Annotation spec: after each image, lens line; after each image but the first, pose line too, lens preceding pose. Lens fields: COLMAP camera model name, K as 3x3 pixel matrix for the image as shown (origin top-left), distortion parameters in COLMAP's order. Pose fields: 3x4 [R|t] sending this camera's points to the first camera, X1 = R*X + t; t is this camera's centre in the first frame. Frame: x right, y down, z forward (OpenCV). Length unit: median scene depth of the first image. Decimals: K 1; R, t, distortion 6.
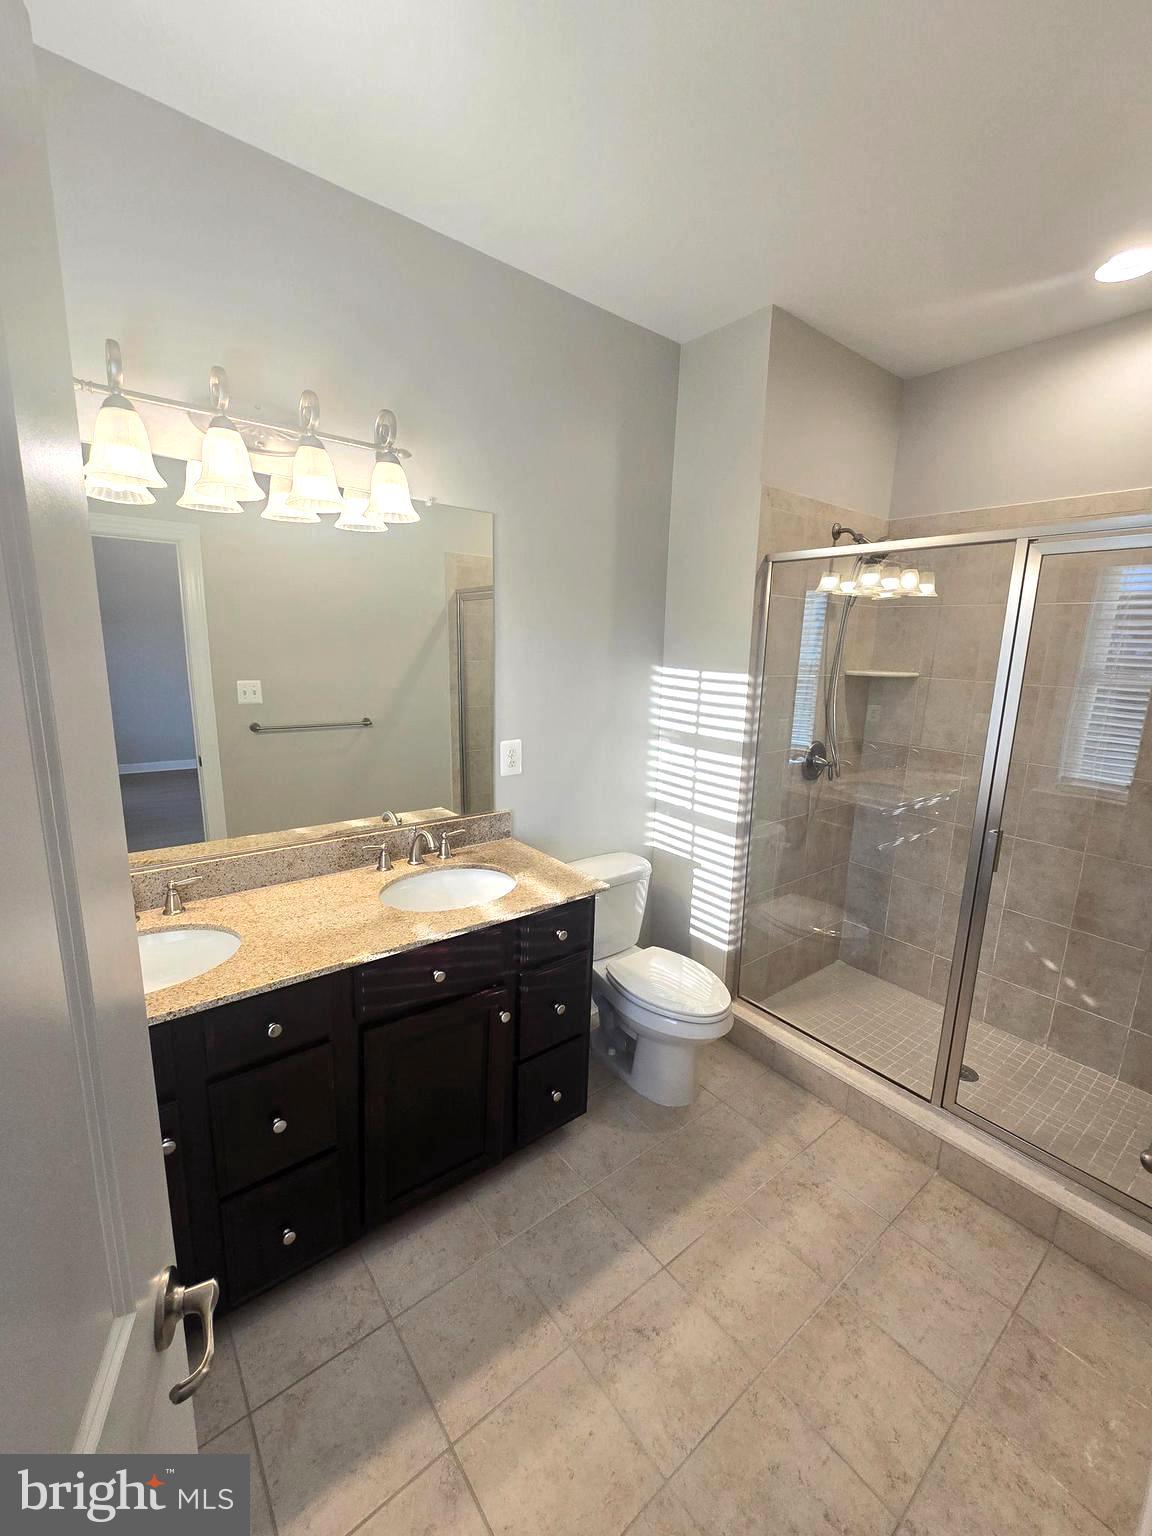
lens RADIAL K [[623.2, 0, 576.0], [0, 623.2, 768.0], [0, 0, 1]] dist [-0.005419, -0.000214]
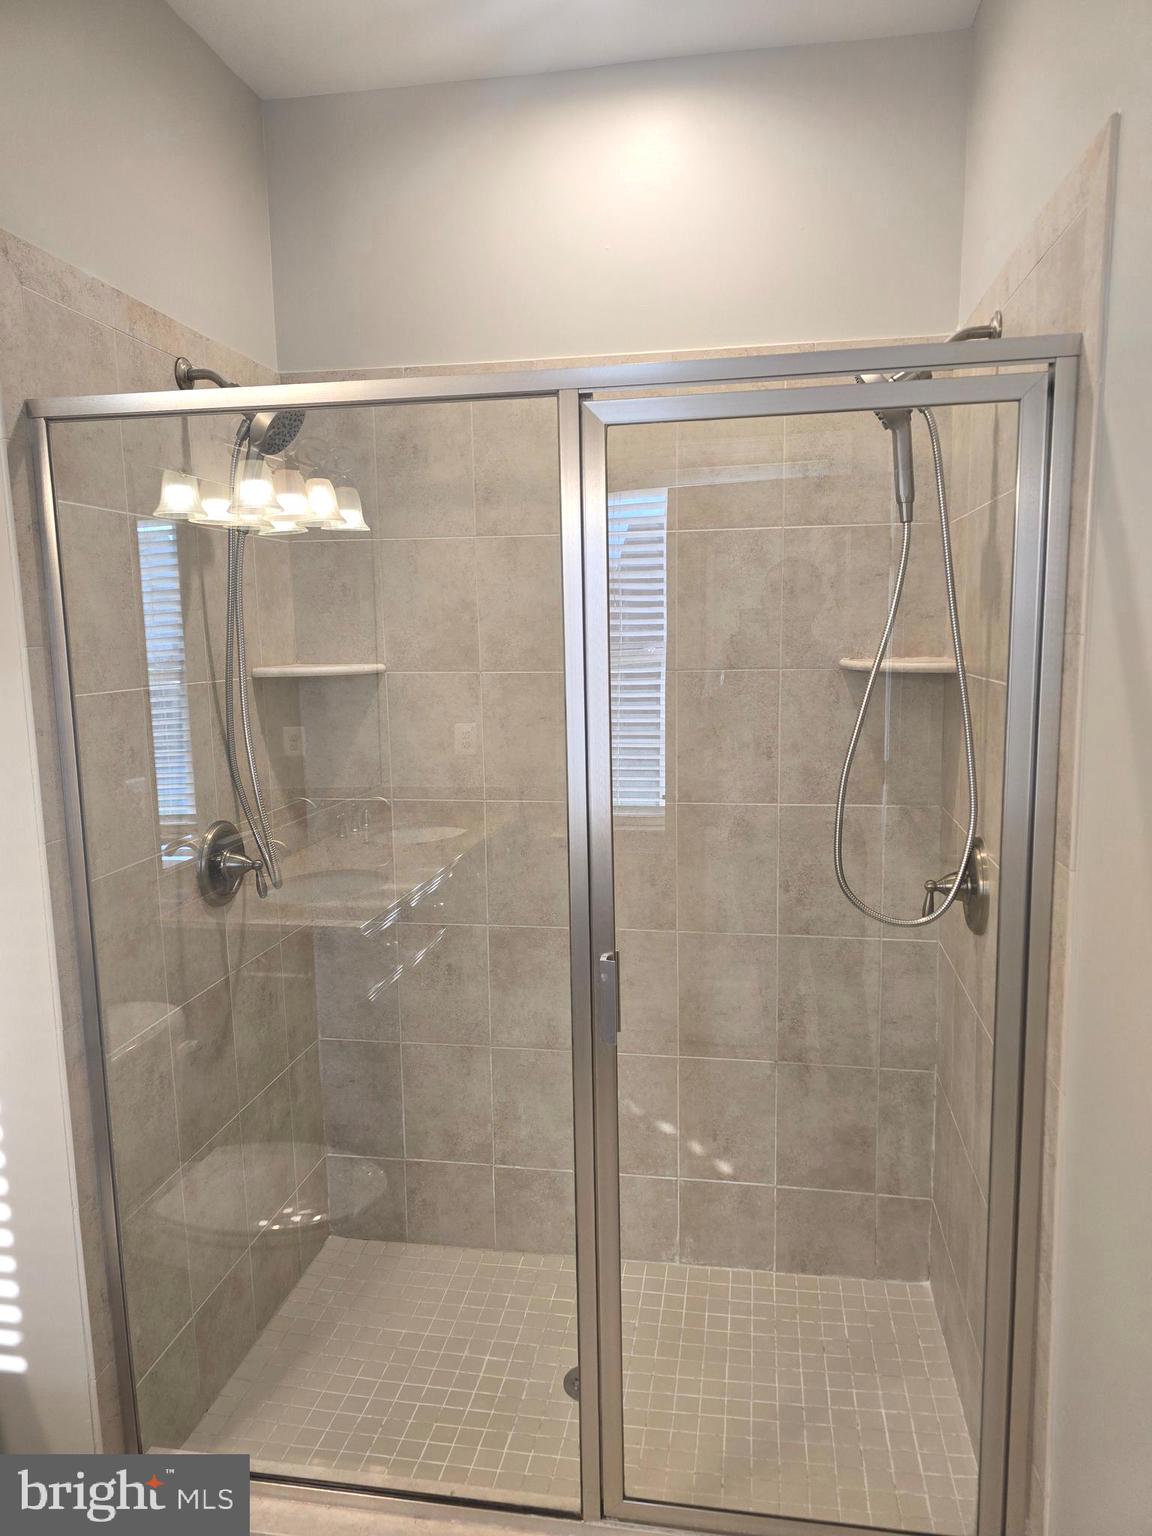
lens RADIAL K [[1007.2, 0, 576.0], [0, 1007.2, 768.0], [0, 0, 1]] dist [0.079072, -0.109066]
pose [[0.733351, -0.133996, 0.666515, 0.075738], [0.170921, 0.985234, 0.010012, -0.042381], [-0.658014, 0.106579, 0.745425, 0.238872]]
